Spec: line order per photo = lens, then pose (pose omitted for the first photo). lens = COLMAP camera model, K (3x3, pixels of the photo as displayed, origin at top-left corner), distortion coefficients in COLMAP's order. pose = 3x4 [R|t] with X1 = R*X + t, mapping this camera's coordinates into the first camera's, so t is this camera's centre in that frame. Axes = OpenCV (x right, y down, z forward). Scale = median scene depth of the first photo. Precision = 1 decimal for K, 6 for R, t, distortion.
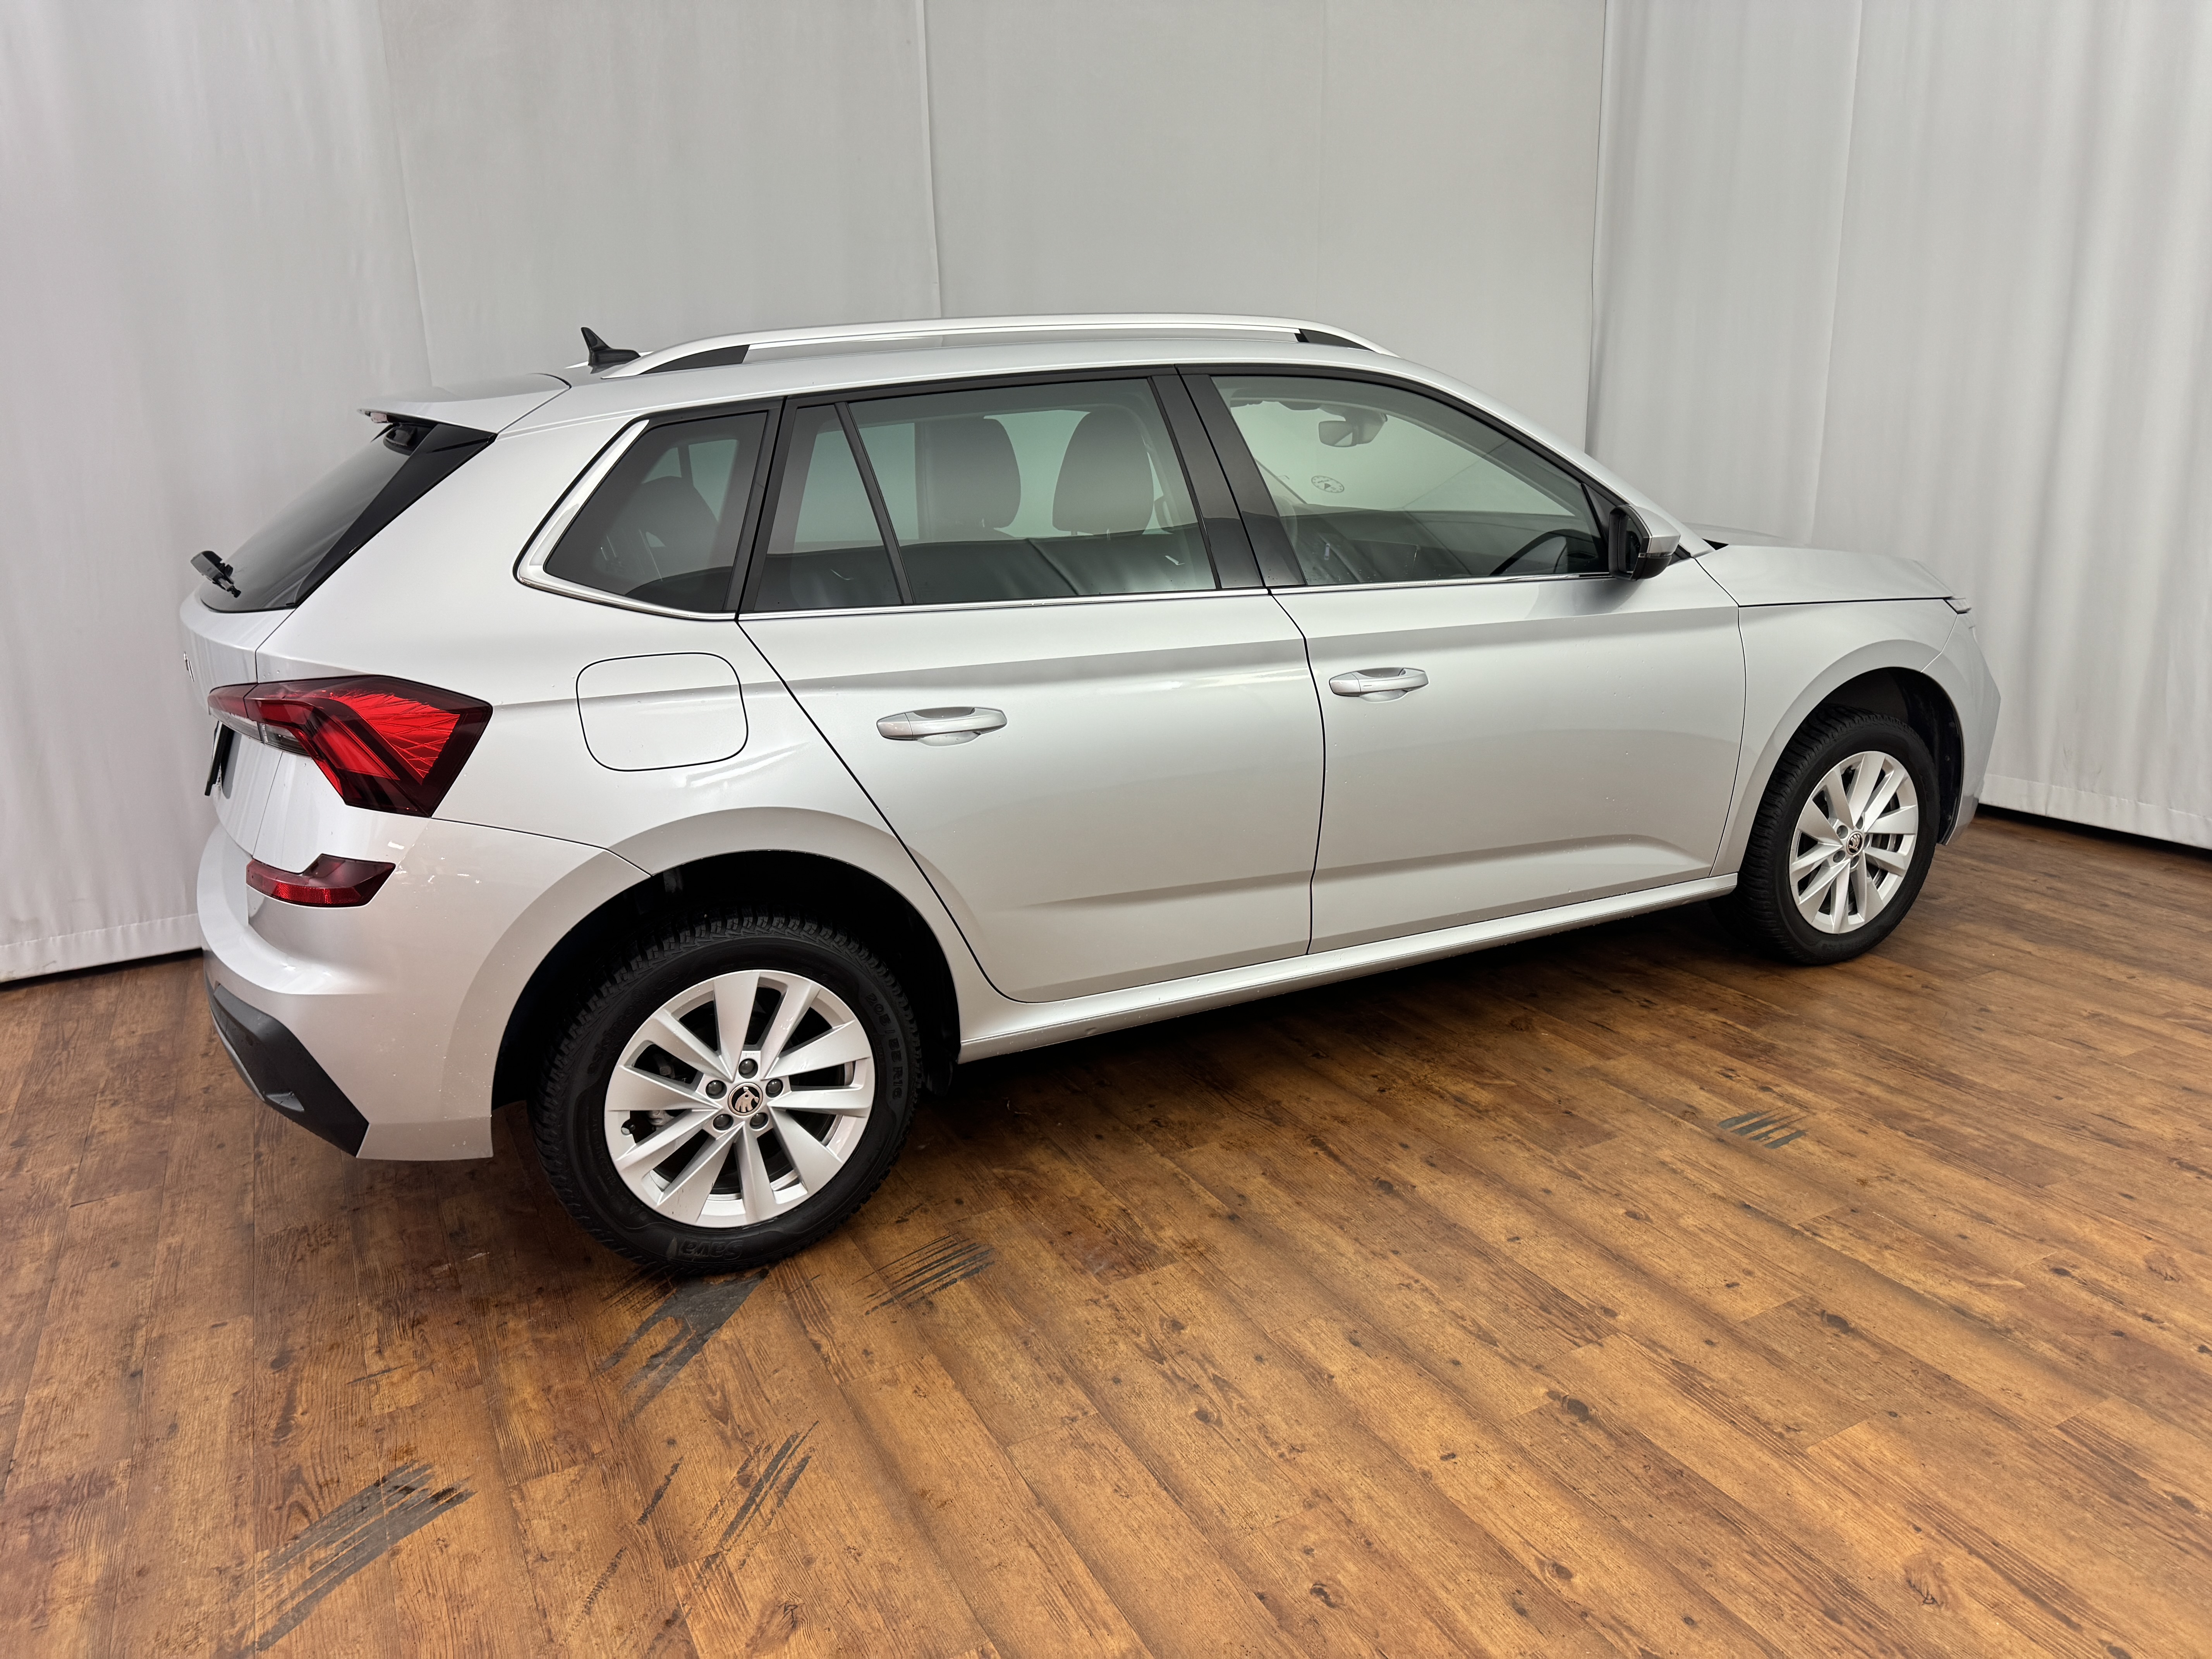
lens RADIAL K [[1574.3, 0, 1111.9], [0, 1574.3, 830.6], [0, 0, 1]] dist [0.022748, -0.034092]
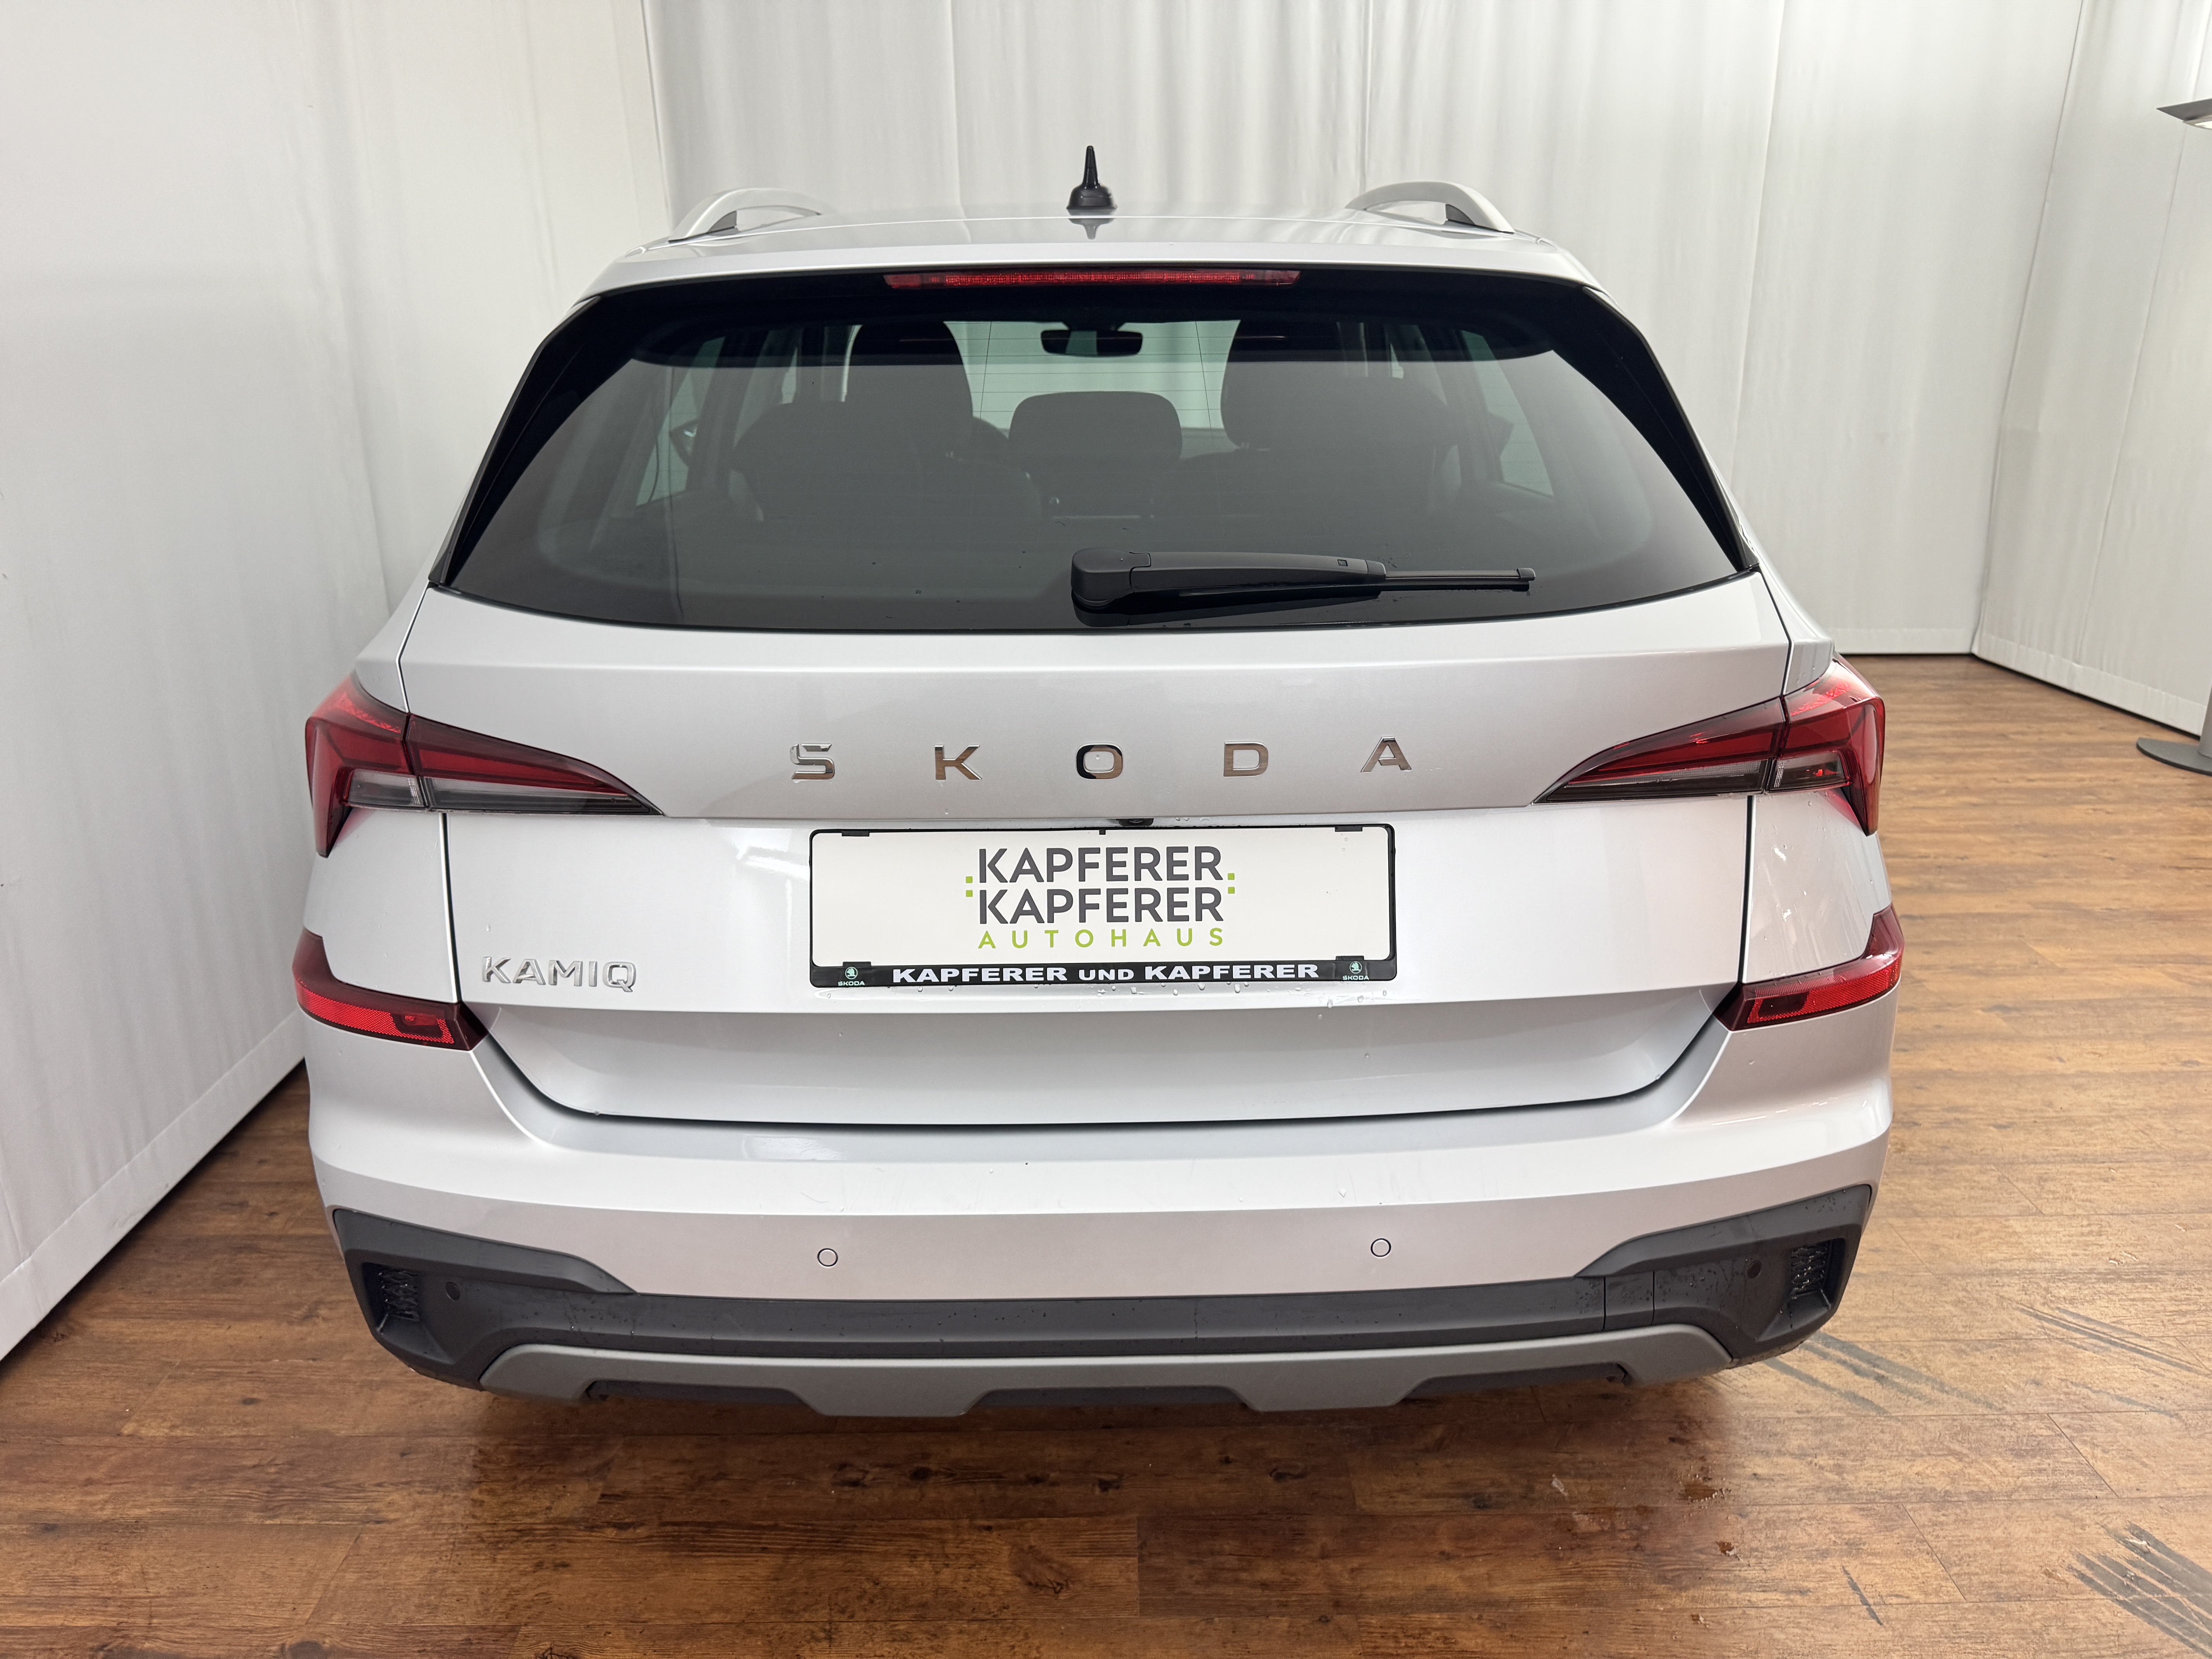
lens RADIAL K [[1574.3, 0, 1117.7], [0, 1574.3, 811.6], [0, 0, 1]] dist [0.022748, -0.034092]
pose [[0.454132, -0.248349, 0.855621, -1.062955], [0.231350, 0.960292, 0.155938, -0.183248], [-0.860373, 0.127132, 0.493555, 0.816015]]
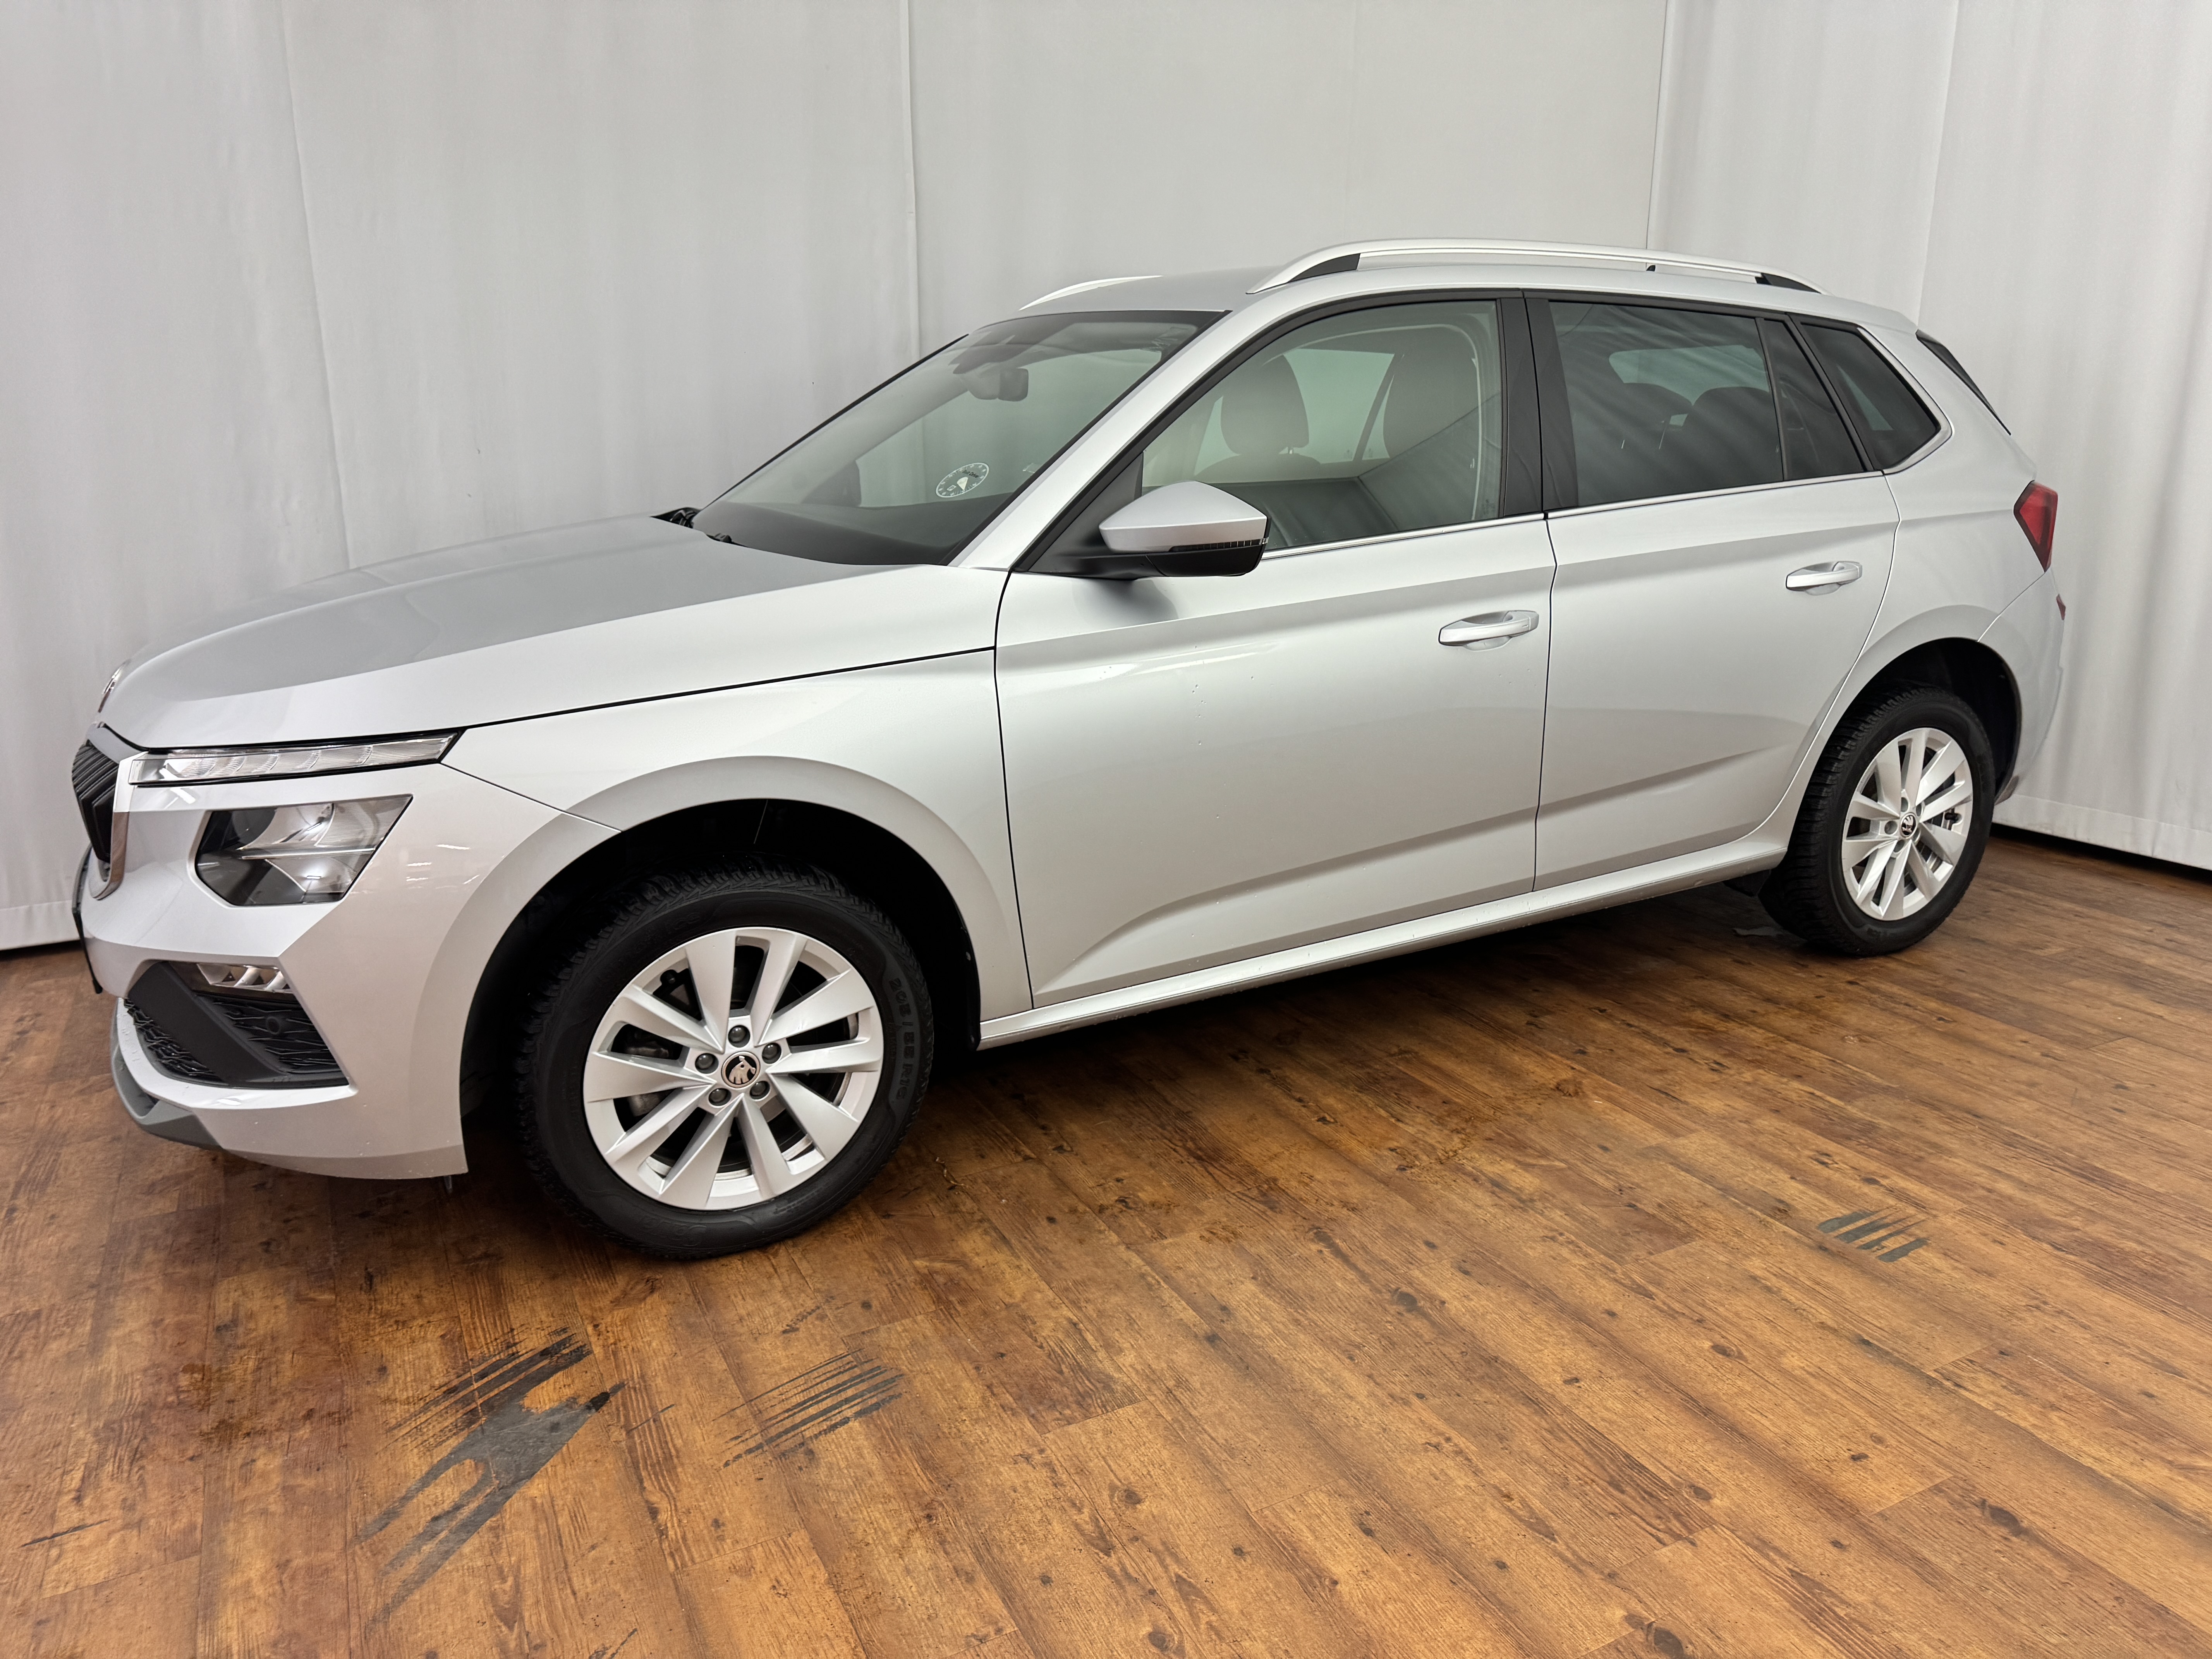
lens RADIAL K [[1574.3, 0, 1126.7], [0, 1574.3, 842.3], [0, 0, 1]] dist [0.022748, -0.034092]
pose [[0.999536, 0.029816, 0.006228, 0.023133], [-0.029810, 0.999555, -0.001064, 0.001095], [-0.006257, 0.000878, 0.999980, 0.226102]]
